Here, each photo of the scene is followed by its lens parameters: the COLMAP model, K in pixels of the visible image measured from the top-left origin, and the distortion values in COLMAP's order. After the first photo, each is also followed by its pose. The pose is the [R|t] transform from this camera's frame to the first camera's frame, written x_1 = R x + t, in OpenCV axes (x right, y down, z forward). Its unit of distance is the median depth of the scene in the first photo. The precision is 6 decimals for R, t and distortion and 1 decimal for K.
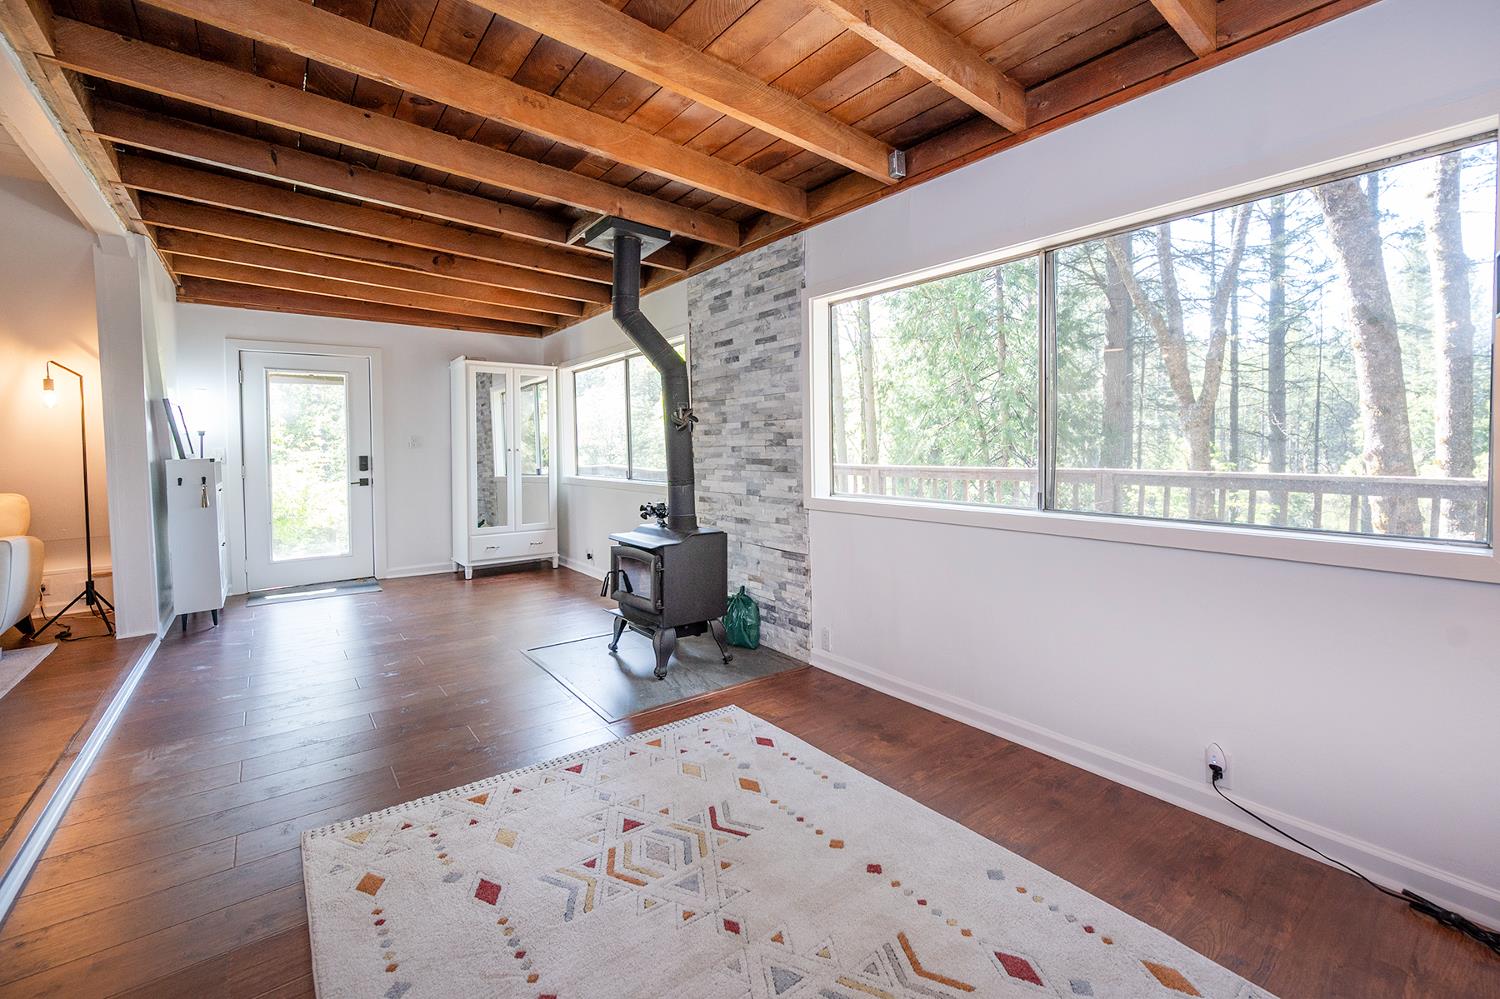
lens RADIAL K [[645.8, 0, 748.8], [0, 645.8, 462.3], [0, 0, 1]] dist [0.000466, 0.000008]
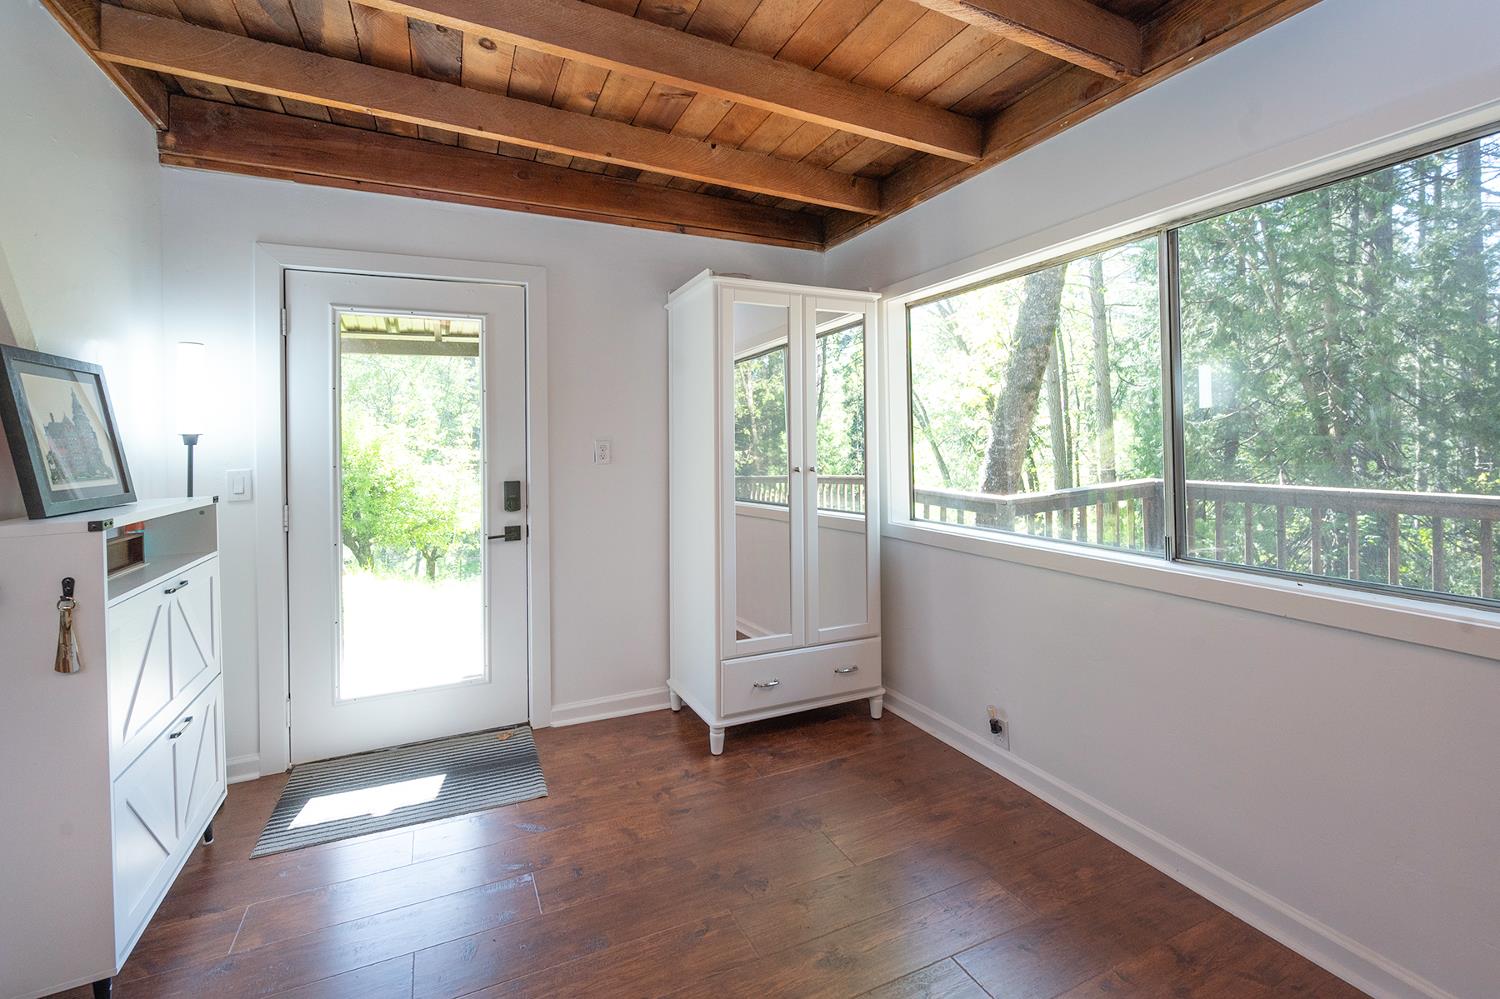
lens RADIAL K [[621.2, 0, 718.8], [0, 621.2, 443.4], [0, 0, 1]] dist [-0.000647, -0.000297]
pose [[0.975910, -0.001535, -0.218168, -0.521089], [-0.002862, 0.999799, -0.019833, -0.046710], [0.218155, 0.019980, 0.975710, 0.877210]]
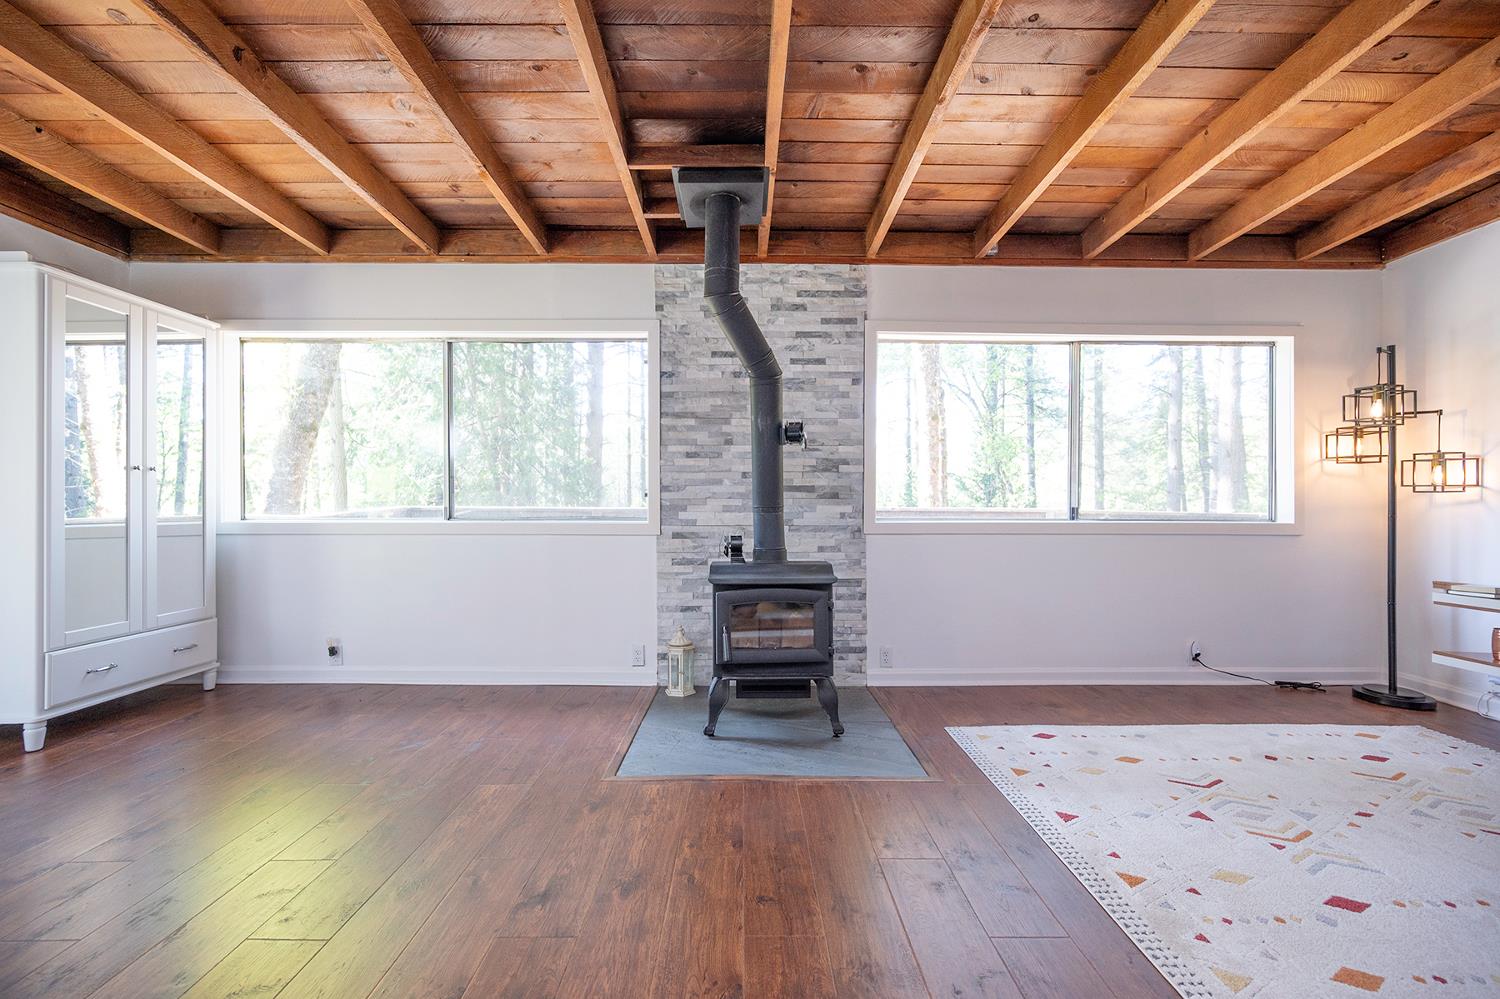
lens RADIAL K [[620.6, 0, 750.0], [0, 620.6, 499.5], [0, 0, 1]] dist [-0.000202, -0.000032]
pose [[0.586531, 0.014414, 0.809798, -0.763020], [0.013918, 0.999515, -0.027872, 0.039748], [-0.809807, 0.027619, 0.586046, 0.533155]]
